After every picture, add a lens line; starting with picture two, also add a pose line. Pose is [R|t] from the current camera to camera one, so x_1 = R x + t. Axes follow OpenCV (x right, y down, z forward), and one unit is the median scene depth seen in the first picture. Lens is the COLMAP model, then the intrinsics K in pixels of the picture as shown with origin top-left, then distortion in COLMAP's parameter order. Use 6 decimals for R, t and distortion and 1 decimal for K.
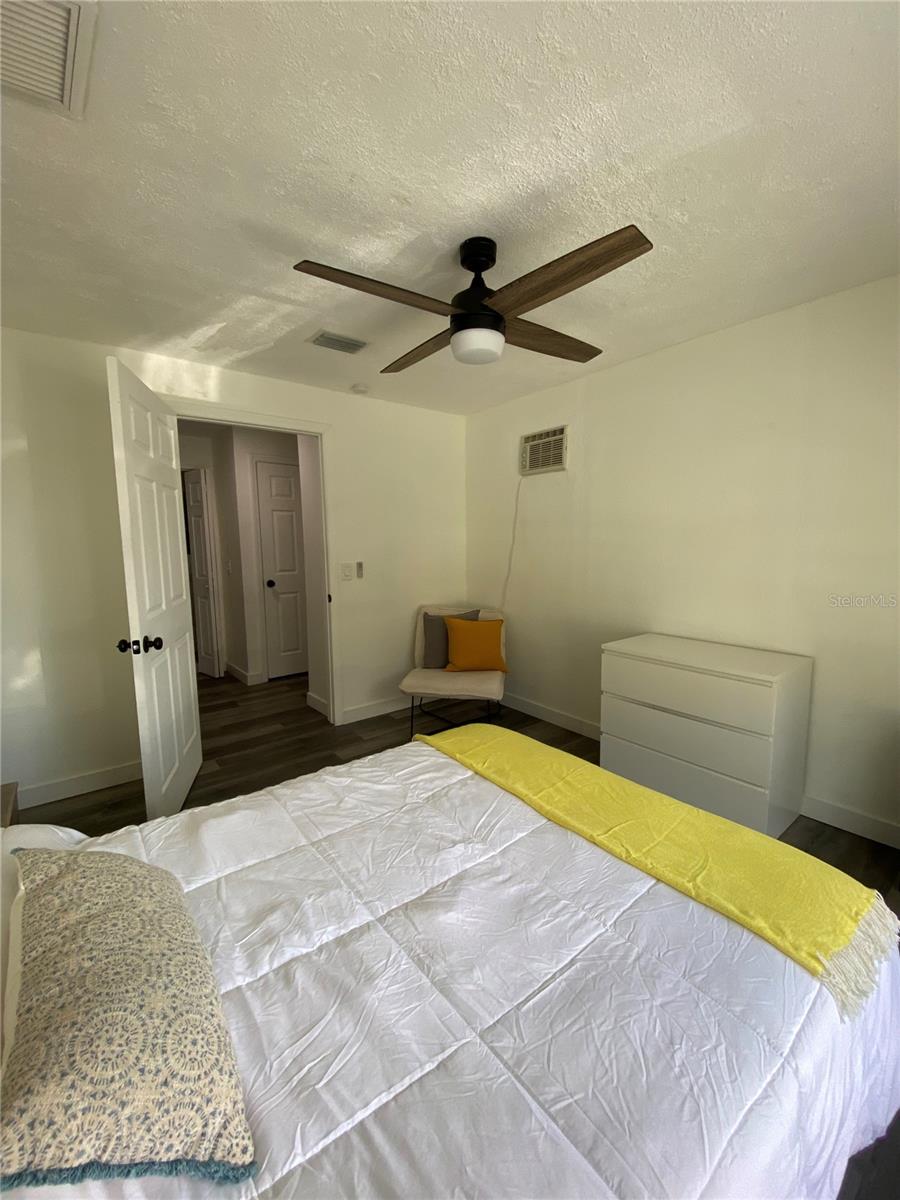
lens RADIAL K [[484.2, 0, 447.7], [0, 484.2, 595.5], [0, 0, 1]] dist [0.023730, -0.022218]
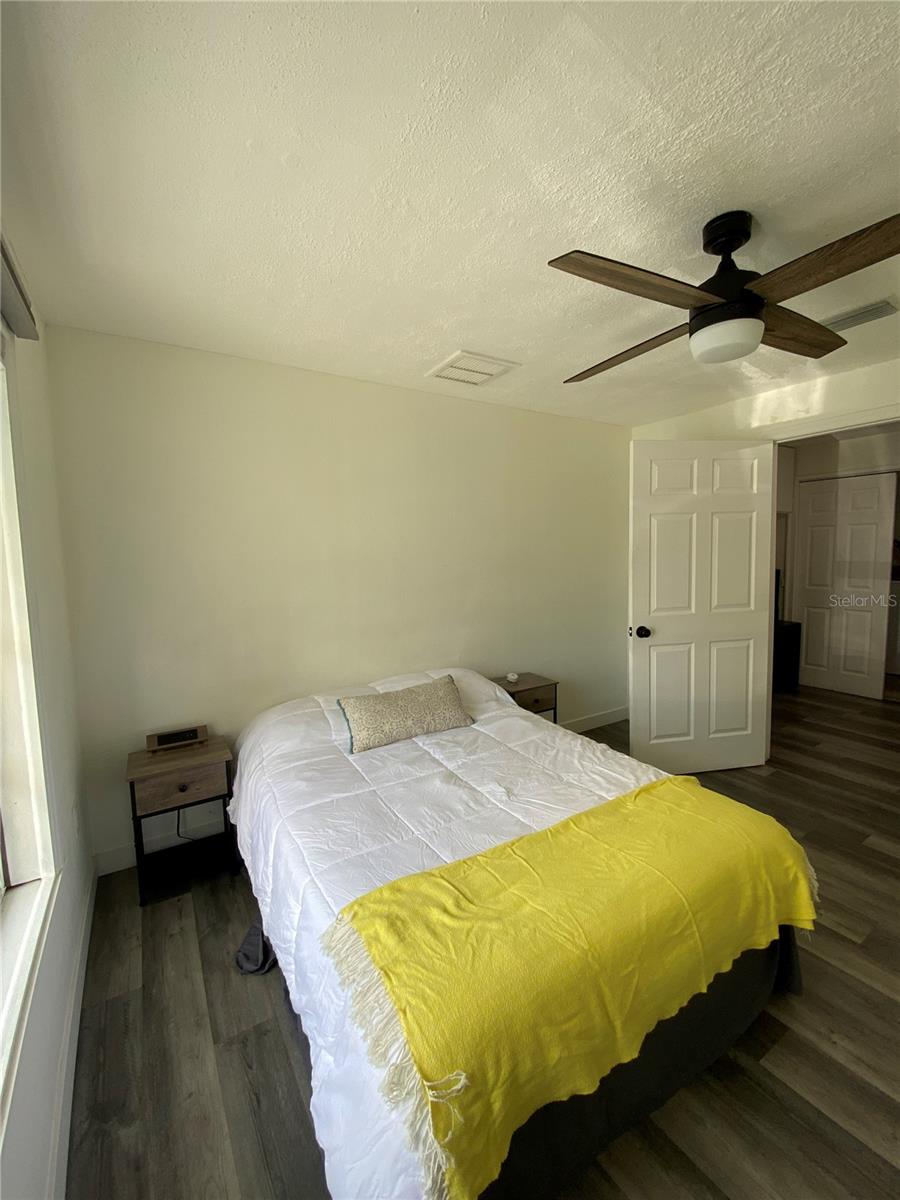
lens RADIAL K [[484.2, 0, 447.7], [0, 484.2, 595.5], [0, 0, 1]] dist [0.023730, -0.022218]
pose [[-0.123879, 0.104451, -0.986785, 1.077437], [-0.090186, 0.989144, 0.116022, -0.151665], [0.988190, 0.103367, -0.113114, 0.735207]]
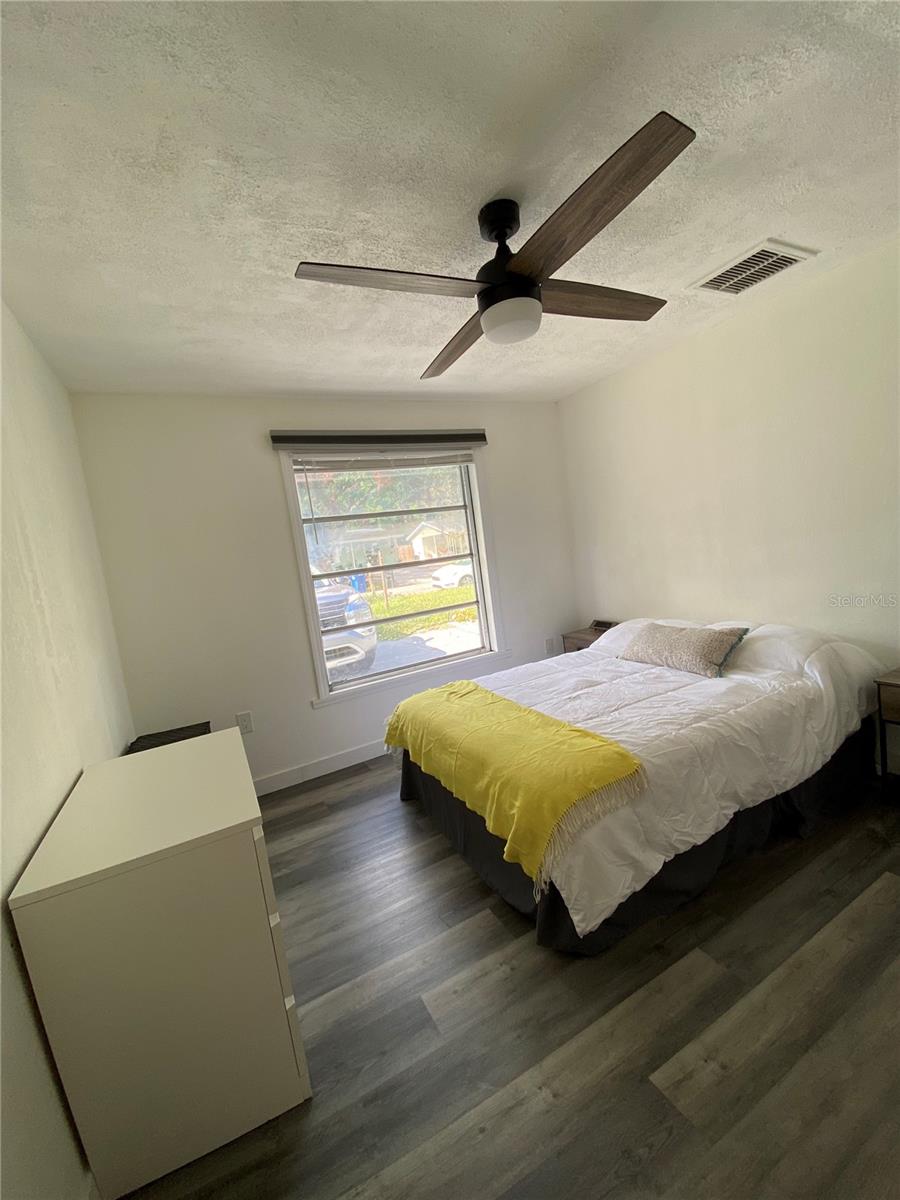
lens RADIAL K [[484.2, 0, 447.7], [0, 484.2, 595.5], [0, 0, 1]] dist [0.023730, -0.022218]
pose [[-0.967968, 0.115159, 0.223108, 0.041684], [0.161817, 0.965575, 0.203666, -0.252964], [-0.191974, 0.233245, -0.953280, 2.173445]]
